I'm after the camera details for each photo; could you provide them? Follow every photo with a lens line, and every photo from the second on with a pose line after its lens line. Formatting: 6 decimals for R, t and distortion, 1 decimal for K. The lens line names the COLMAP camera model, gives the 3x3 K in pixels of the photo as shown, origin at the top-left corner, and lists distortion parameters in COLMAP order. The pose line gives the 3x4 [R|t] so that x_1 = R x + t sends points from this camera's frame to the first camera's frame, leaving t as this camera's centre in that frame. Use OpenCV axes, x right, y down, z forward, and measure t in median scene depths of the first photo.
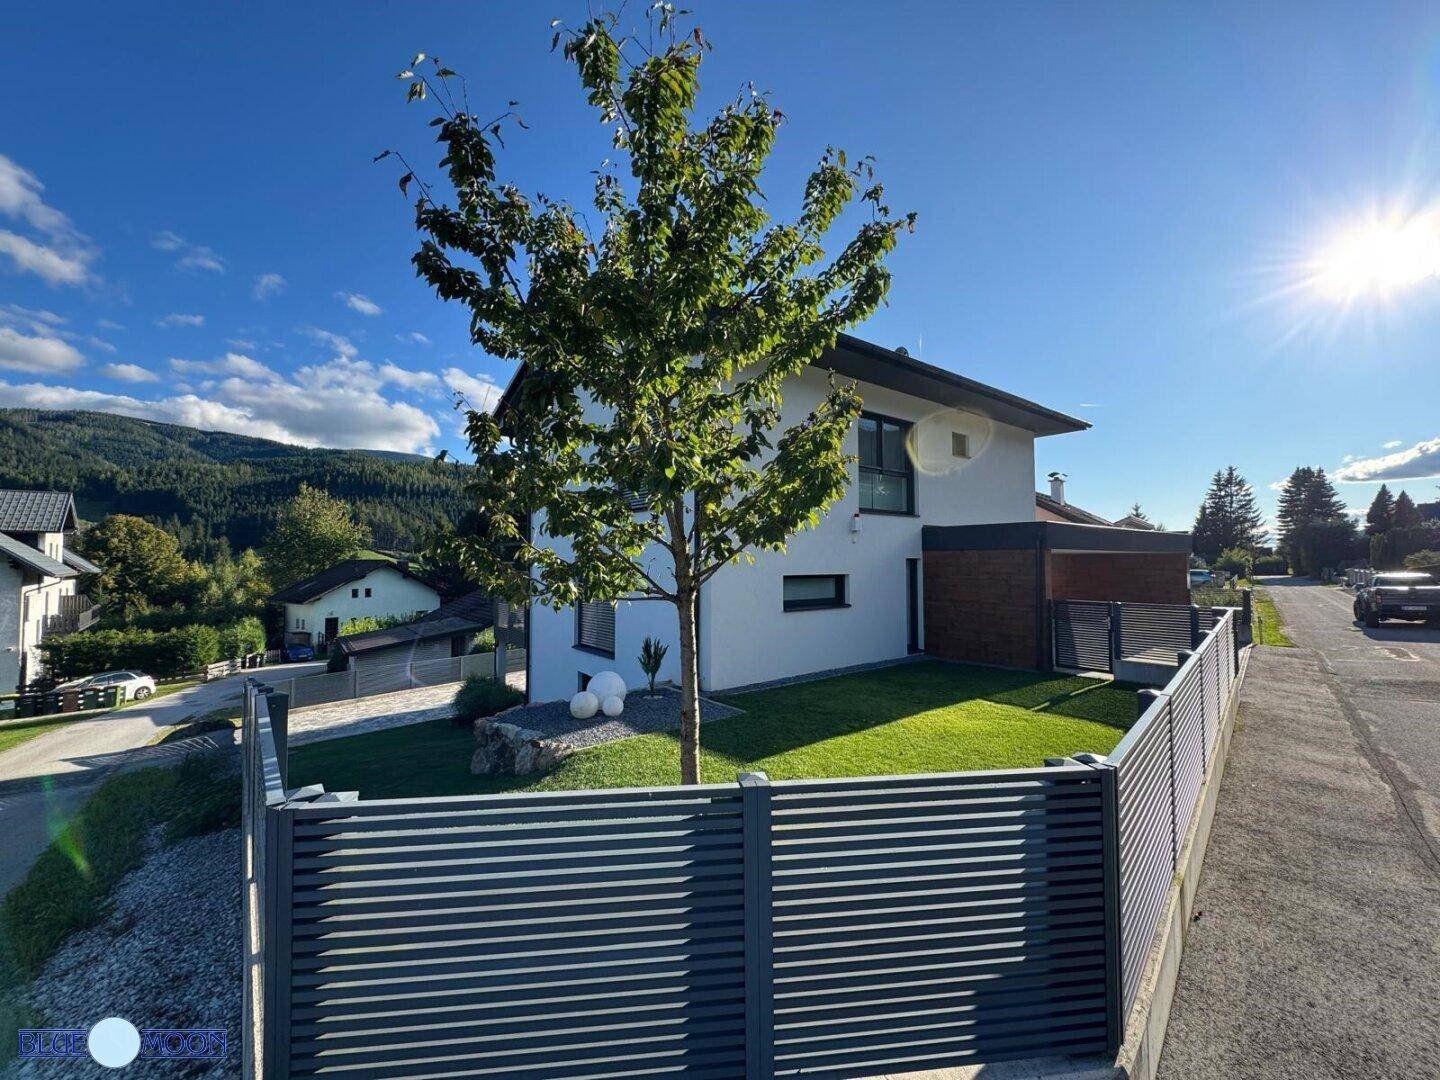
lens RADIAL K [[575.8, 0, 723.6], [0, 575.8, 539.4], [0, 0, 1]] dist [-0.001366, -0.000863]
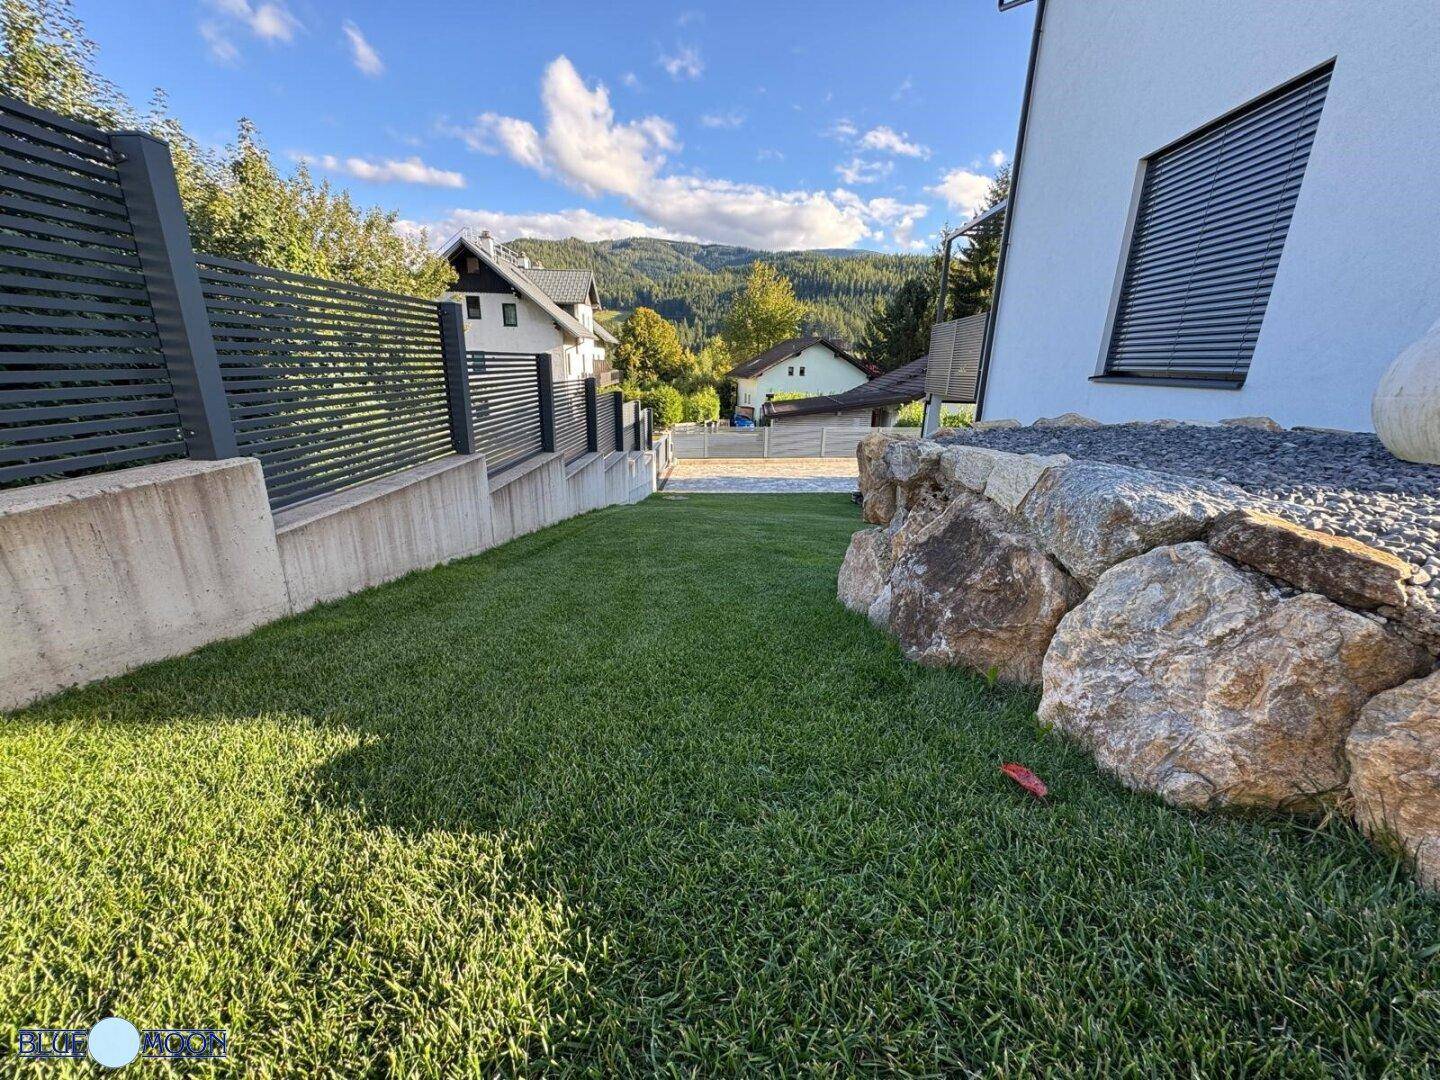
lens RADIAL K [[575.8, 0, 713.2], [0, 575.8, 544.4], [0, 0, 1]] dist [-0.001366, -0.000863]
pose [[0.751393, 0.217448, -0.622996, -0.039053], [0.002184, 0.943317, 0.331886, 0.036340], [0.659851, -0.250738, 0.708327, 0.096865]]
